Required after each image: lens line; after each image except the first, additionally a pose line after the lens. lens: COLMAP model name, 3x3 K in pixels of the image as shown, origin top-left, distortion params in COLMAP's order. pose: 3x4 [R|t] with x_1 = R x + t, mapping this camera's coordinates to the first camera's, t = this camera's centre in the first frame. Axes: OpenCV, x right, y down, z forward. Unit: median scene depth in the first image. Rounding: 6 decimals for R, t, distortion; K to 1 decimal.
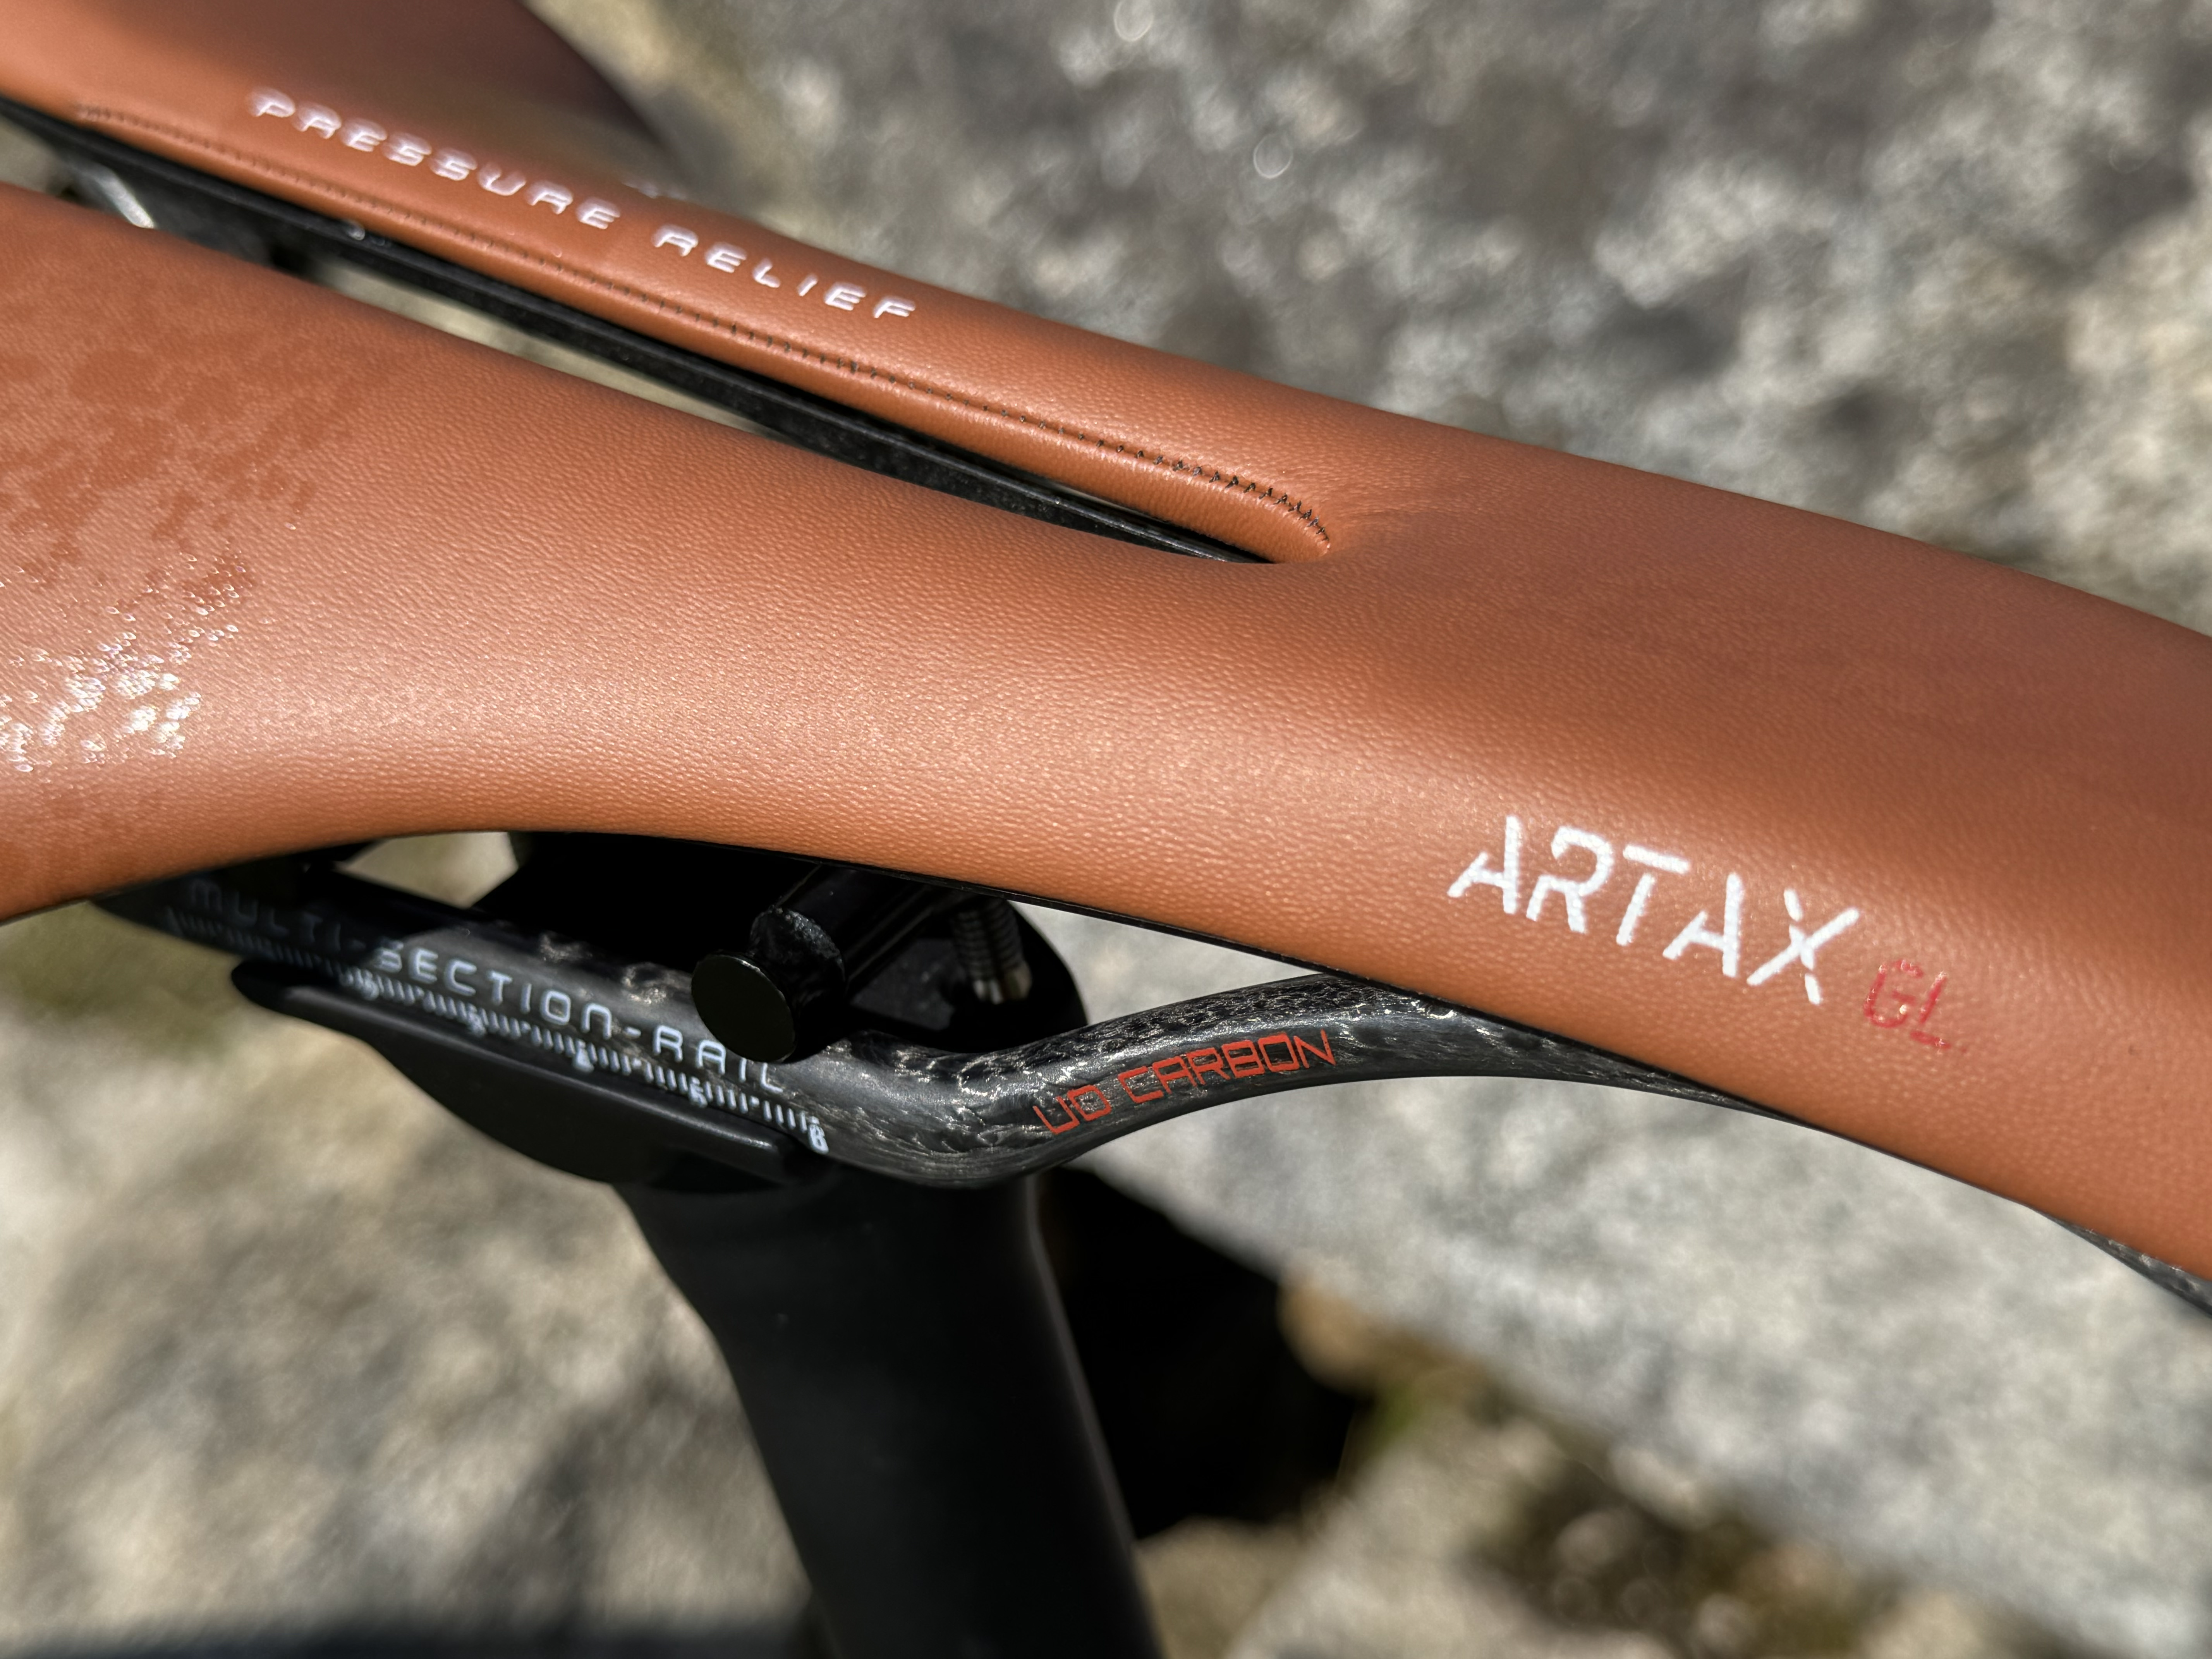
lens RADIAL K [[2922.7, 0, 1098.5], [0, 2922.7, 827.1], [0, 0, 1]] dist [0.094952, 0.000000]
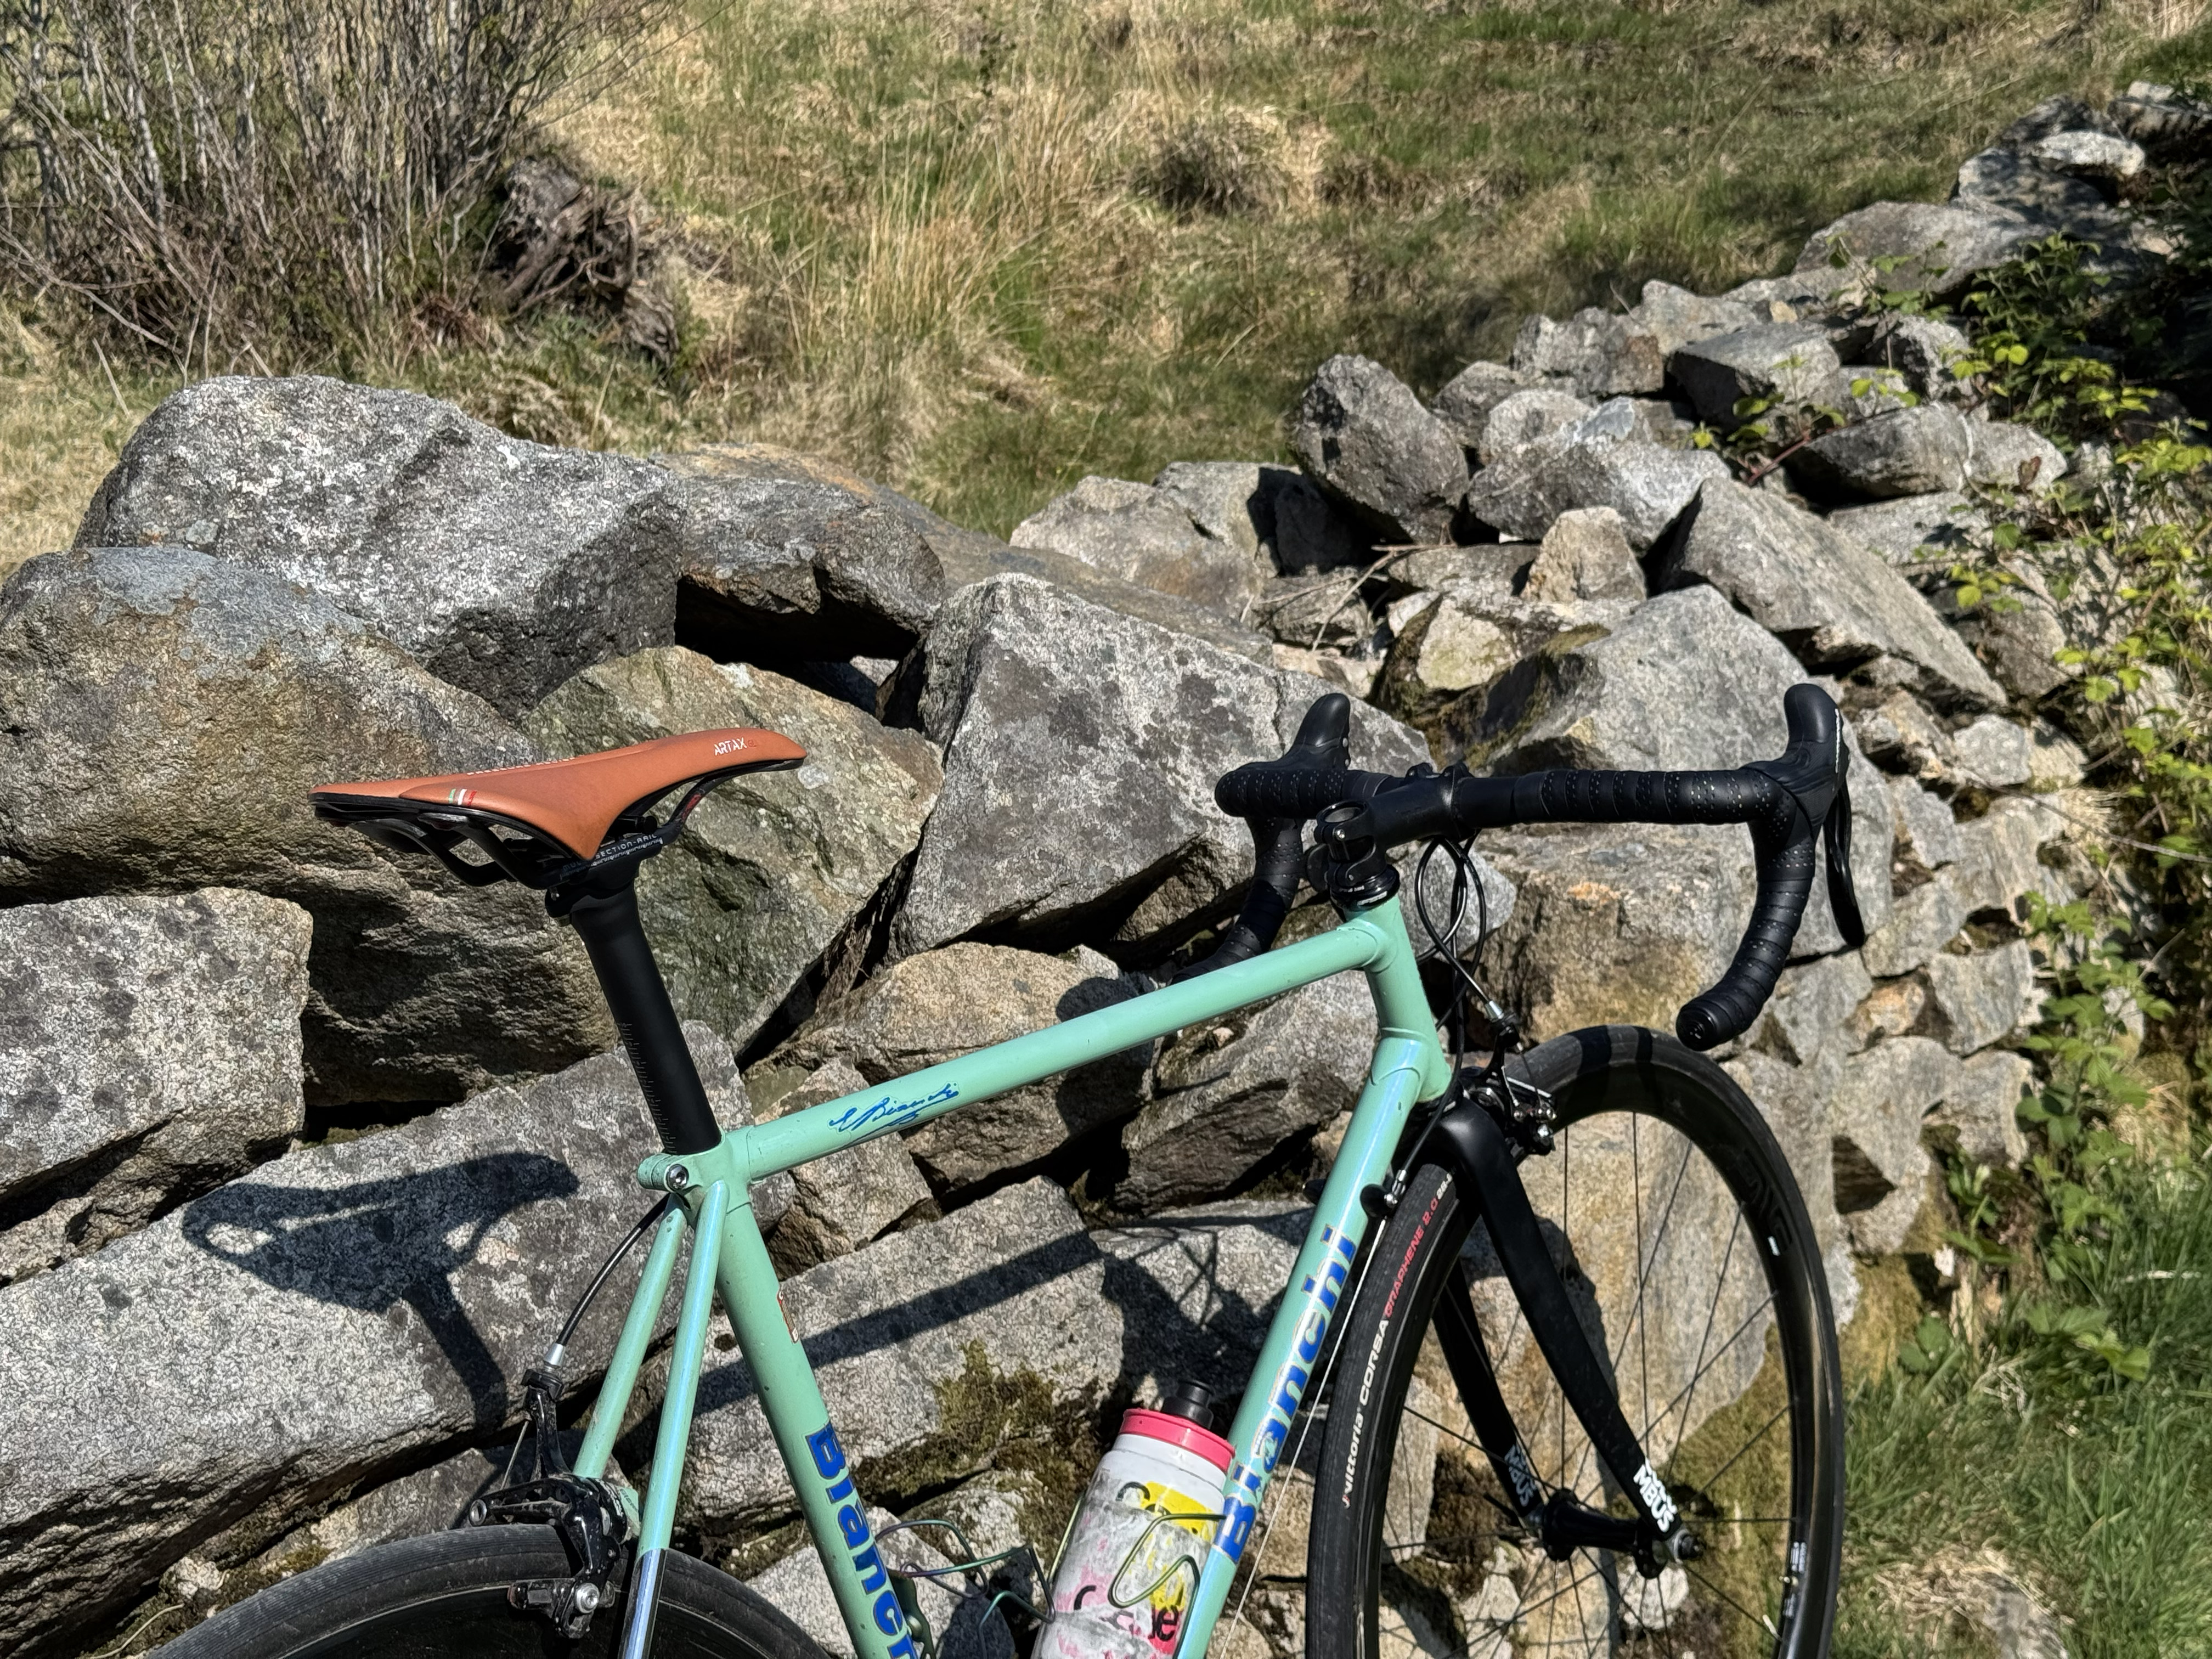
lens RADIAL K [[3212.5, 0, 1117.6], [0, 3212.5, 808.4], [0, 0, 1]] dist [0.116575, 0.000000]
pose [[0.172701, -0.158422, 0.972151, -2.546696], [0.653582, 0.756821, 0.007224, 0.259049], [-0.736888, 0.634133, 0.234245, -0.598165]]
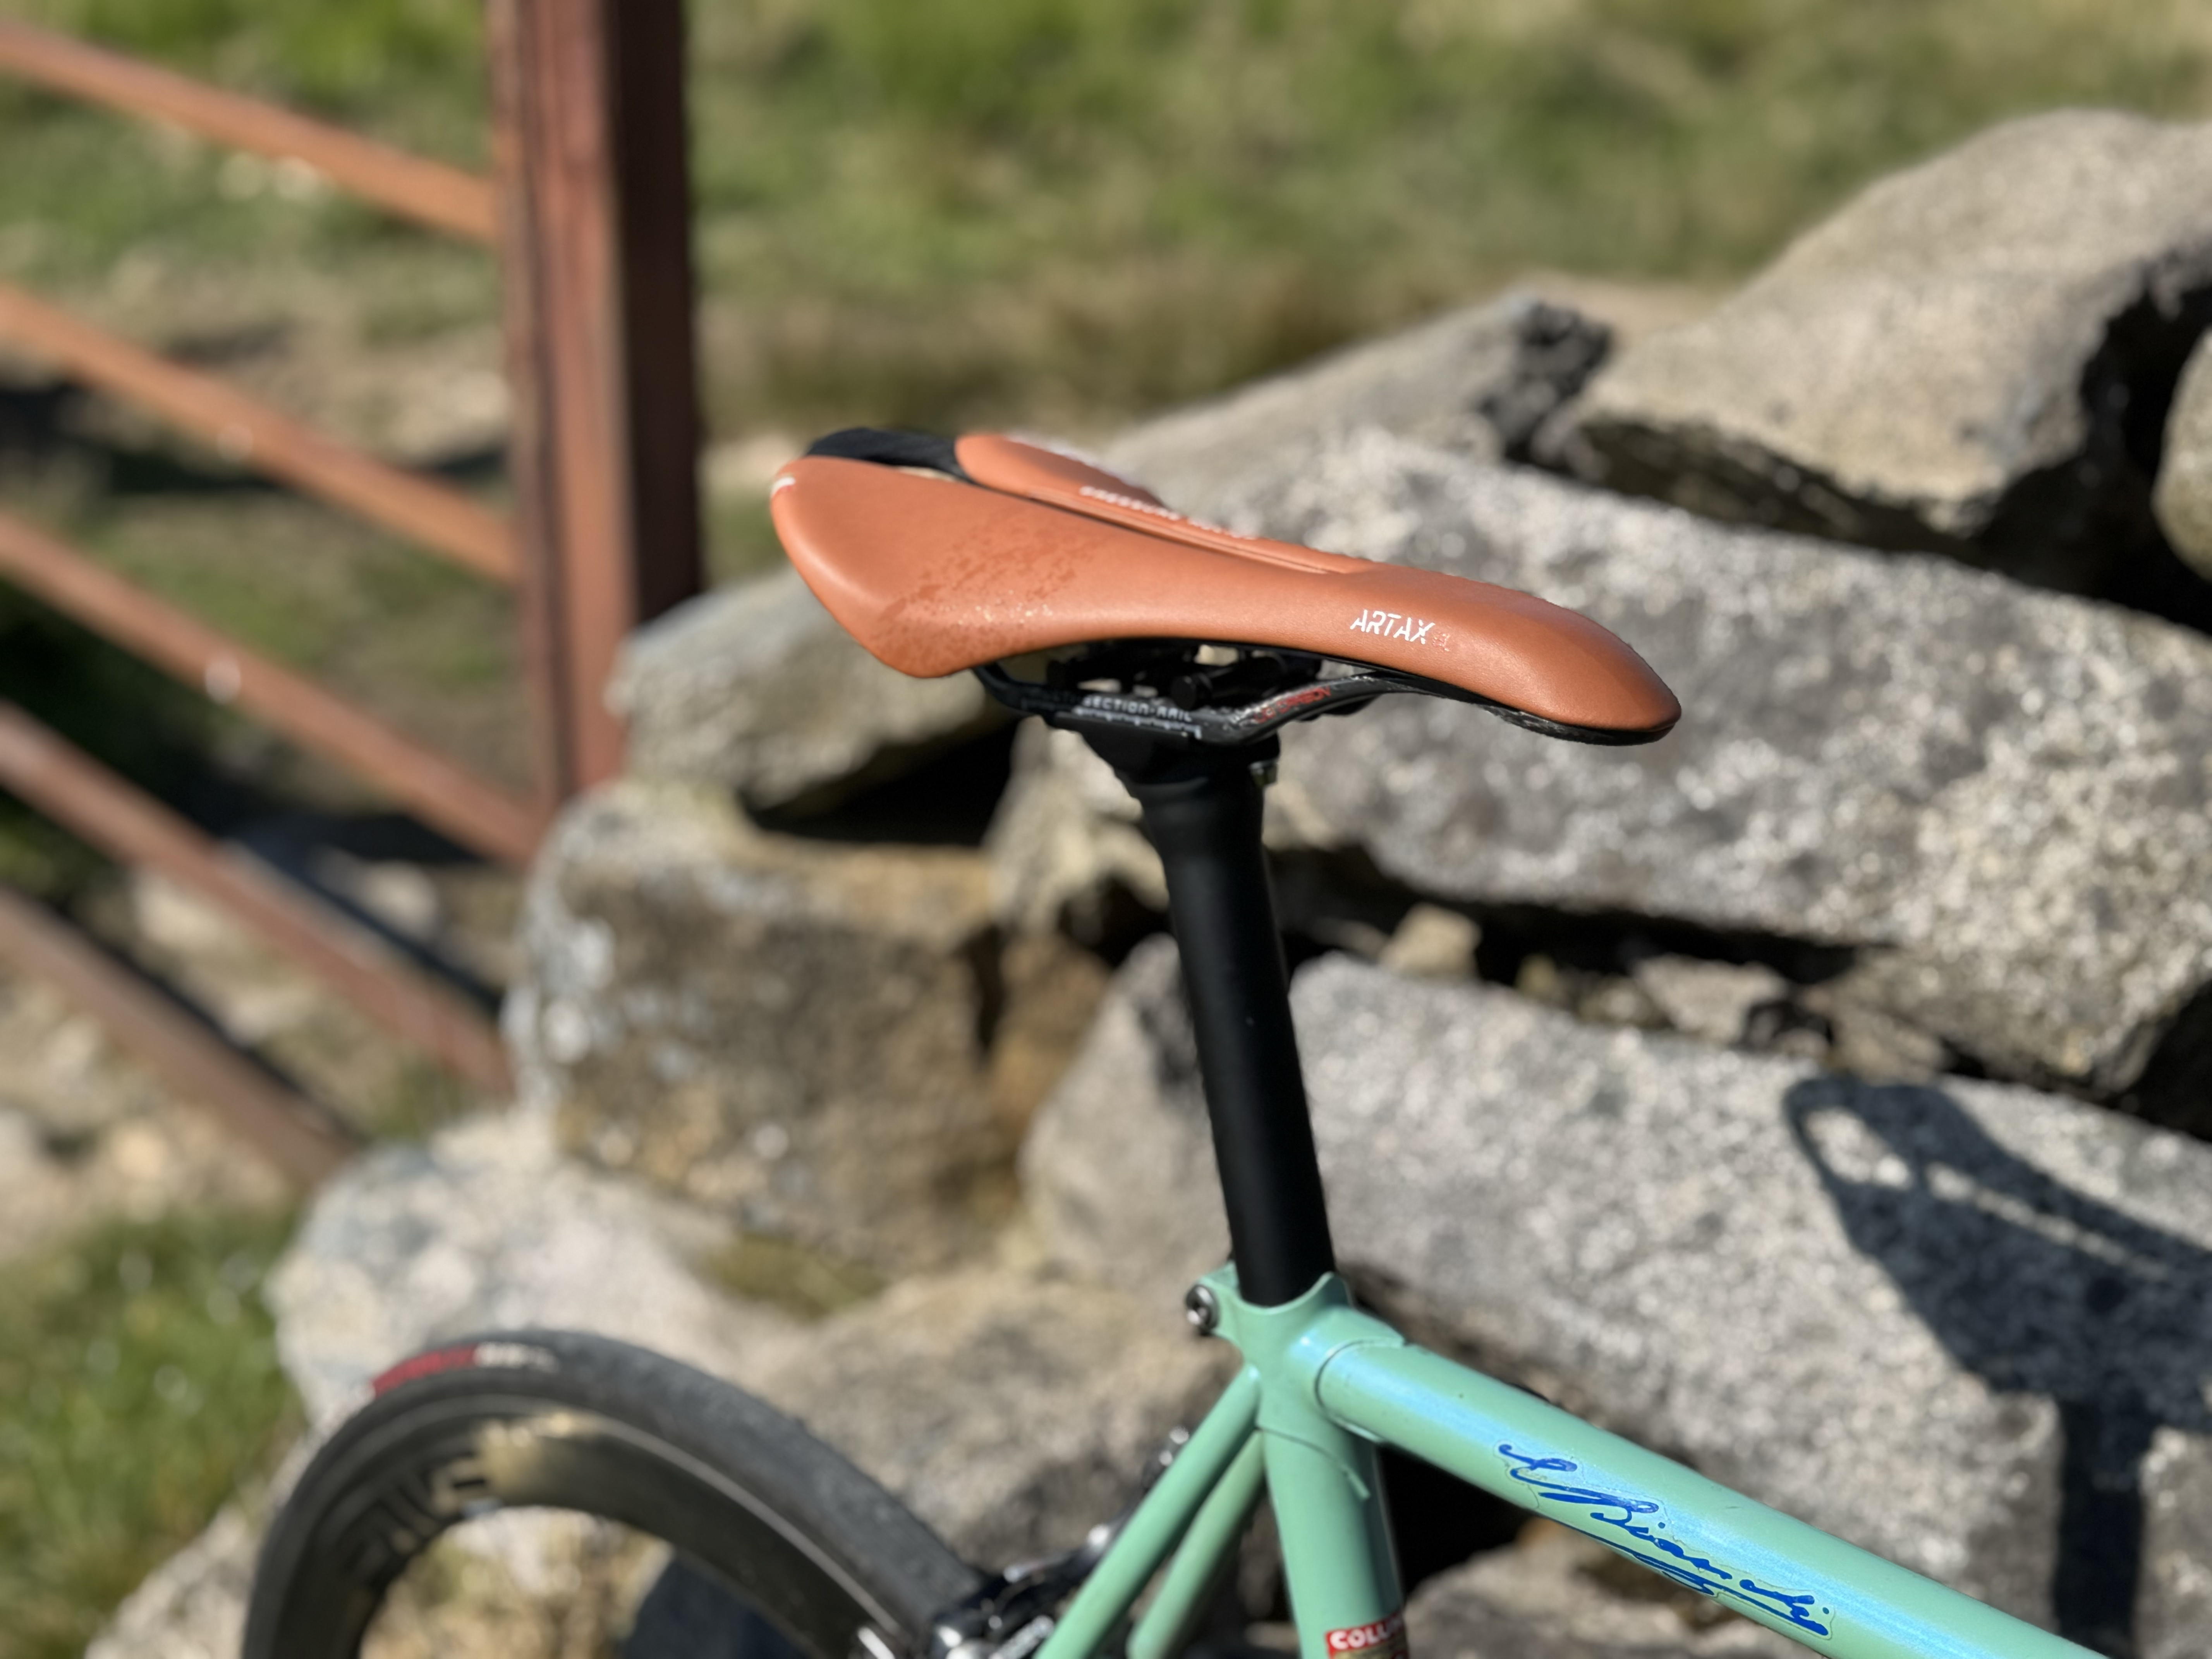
lens RADIAL K [[2922.7, 0, 1100.2], [0, 2922.7, 835.2], [0, 0, 1]] dist [0.094952, 0.000000]
pose [[0.977031, 0.093913, -0.191287, 0.177985], [-0.148111, 0.944657, -0.292721, 0.471553], [0.153210, 0.314329, 0.936869, -0.864577]]
